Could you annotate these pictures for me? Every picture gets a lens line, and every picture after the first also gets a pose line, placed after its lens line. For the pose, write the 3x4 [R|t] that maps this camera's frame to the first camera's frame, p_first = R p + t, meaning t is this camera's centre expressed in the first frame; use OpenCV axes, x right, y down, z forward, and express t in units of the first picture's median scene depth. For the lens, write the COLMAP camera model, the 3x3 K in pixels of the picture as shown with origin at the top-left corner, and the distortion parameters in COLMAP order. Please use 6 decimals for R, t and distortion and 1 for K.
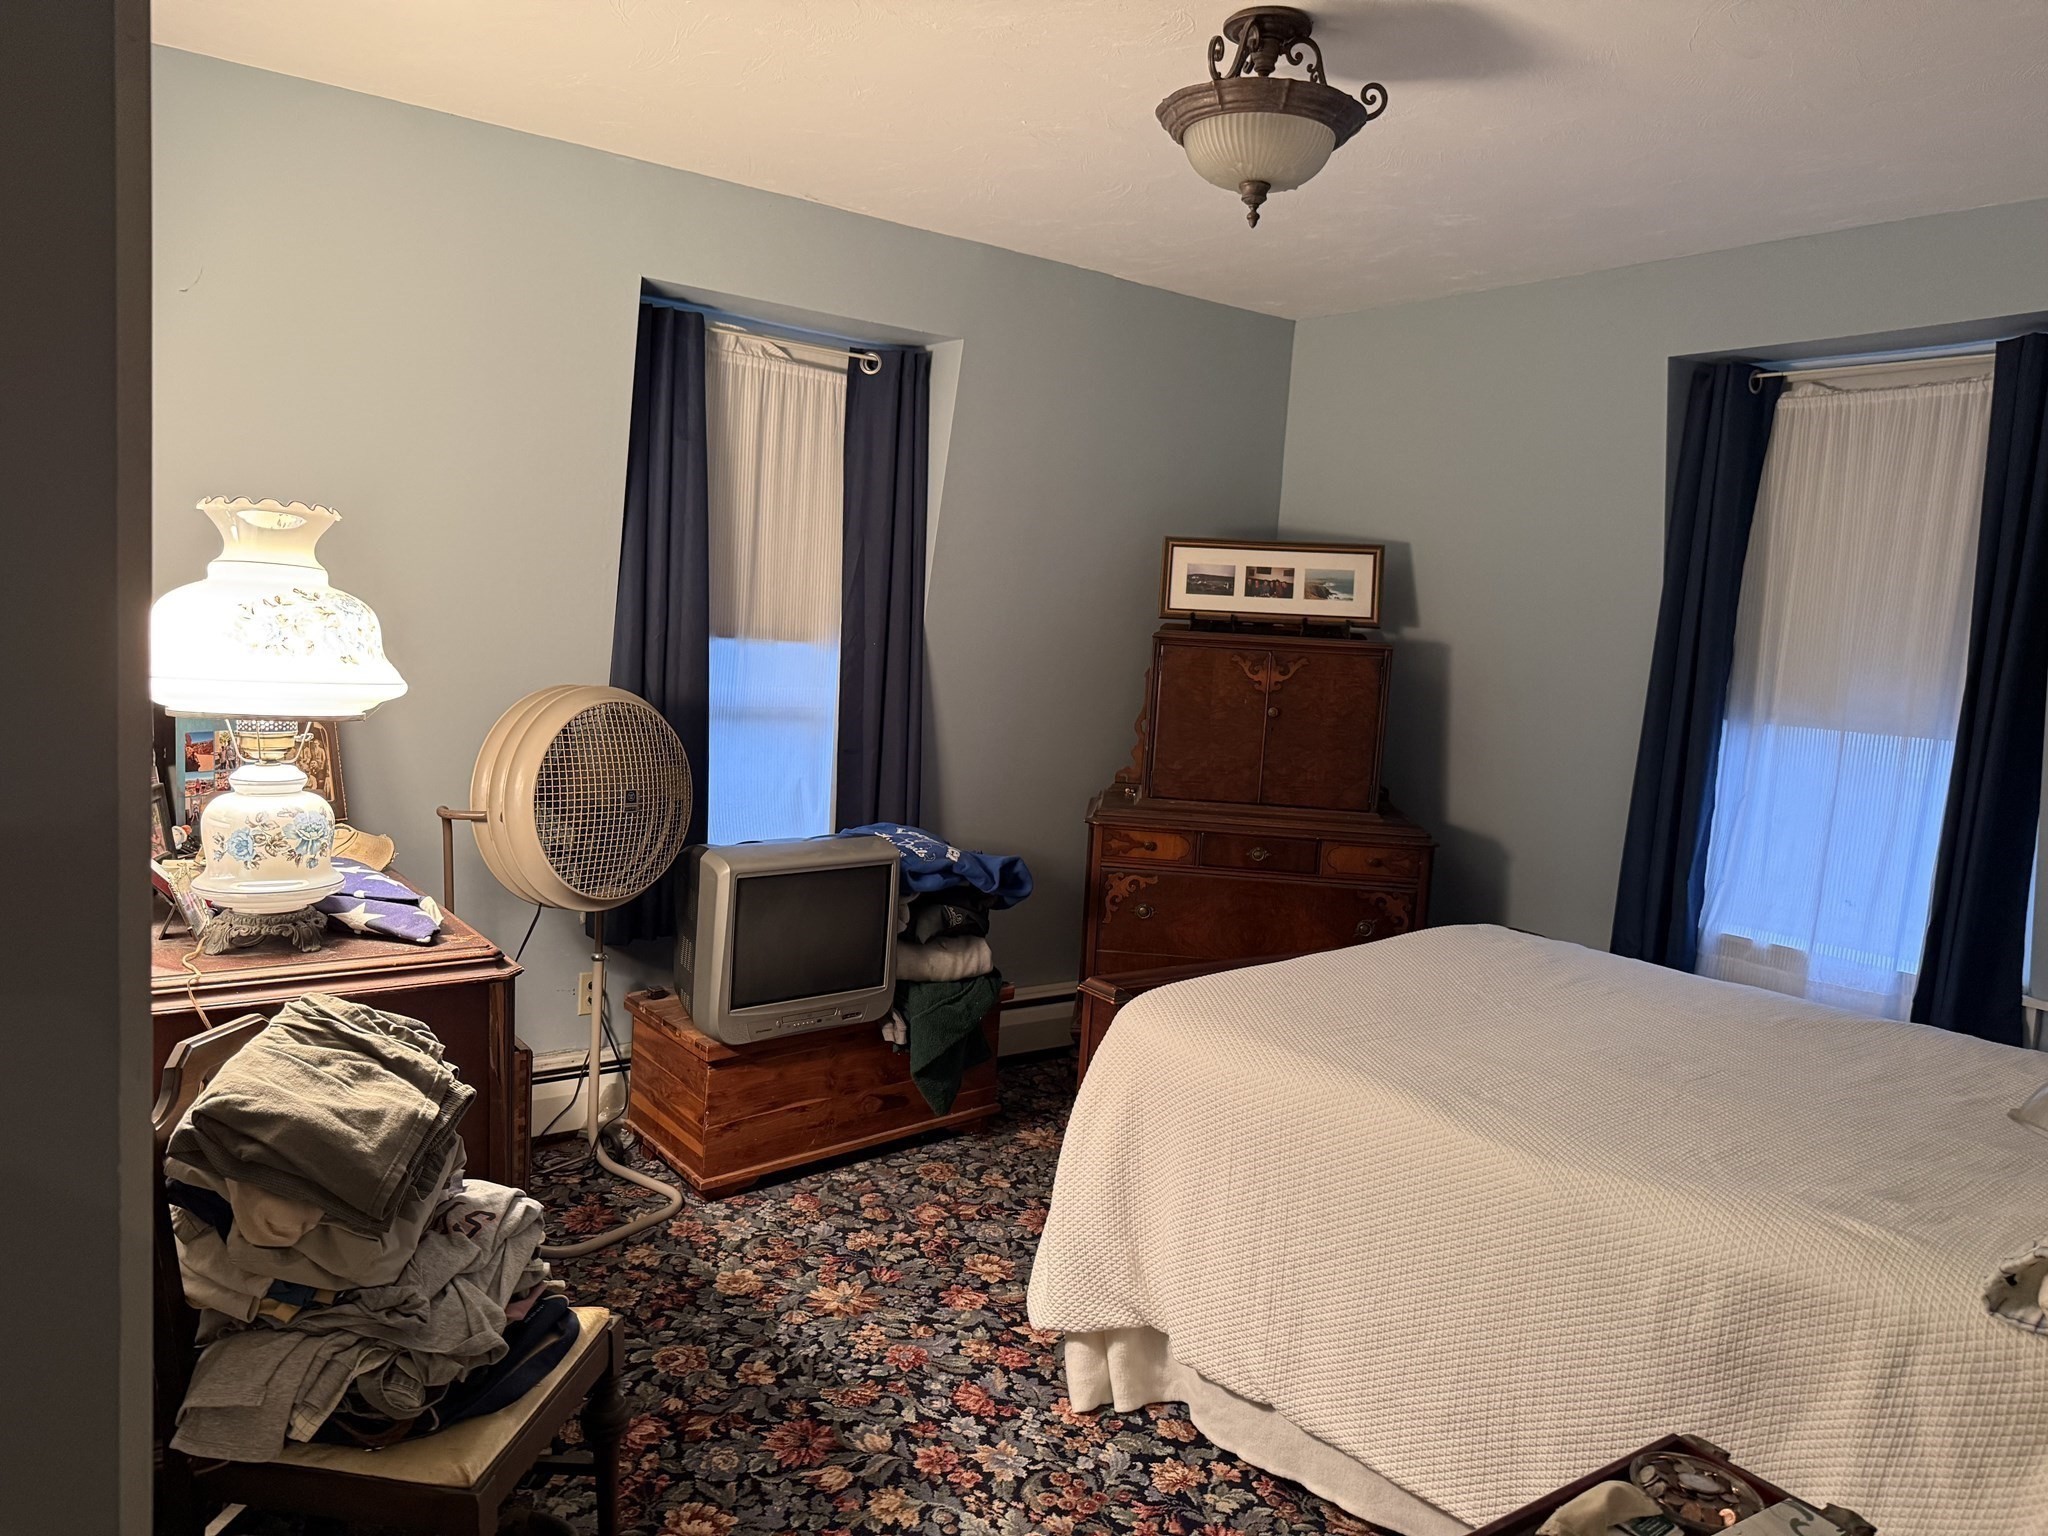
lens RADIAL K [[1437.4, 0, 1020.5], [0, 1437.4, 776.3], [0, 0, 1]] dist [-0.018104, 0.004132]
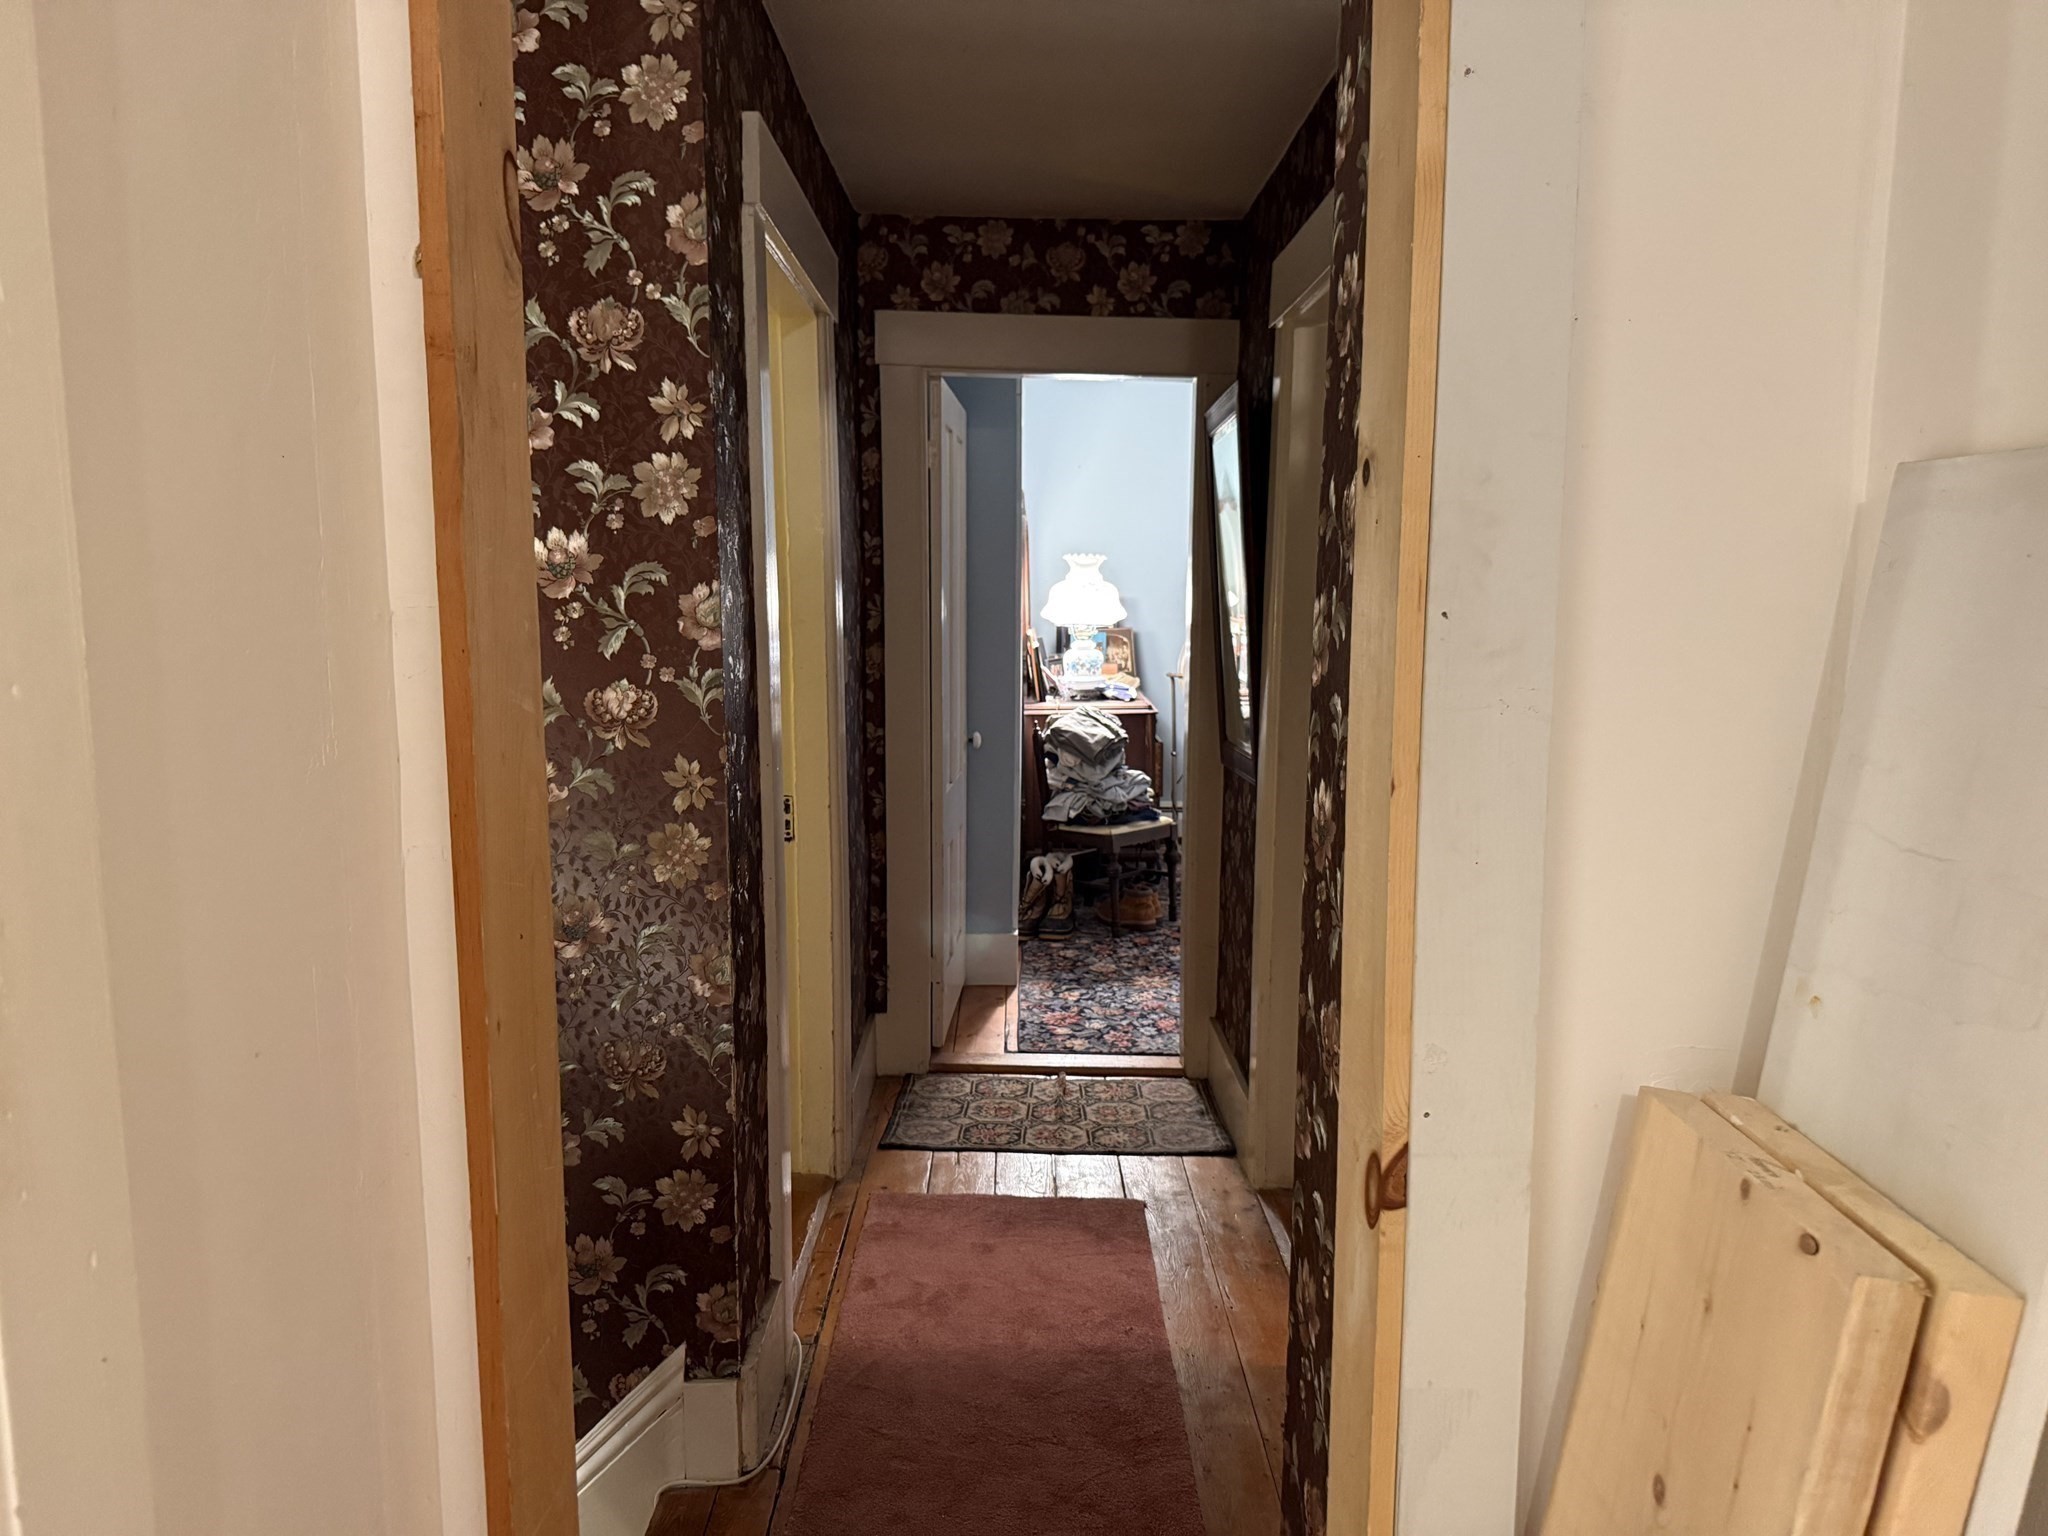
lens RADIAL K [[1437.4, 0, 1023.1], [0, 1437.4, 765.9], [0, 0, 1]] dist [-0.018104, 0.004132]
pose [[0.806551, 0.023200, -0.590709, 1.353412], [-0.016777, 0.999725, 0.016357, 0.240935], [0.590927, -0.003282, 0.806718, -1.762432]]
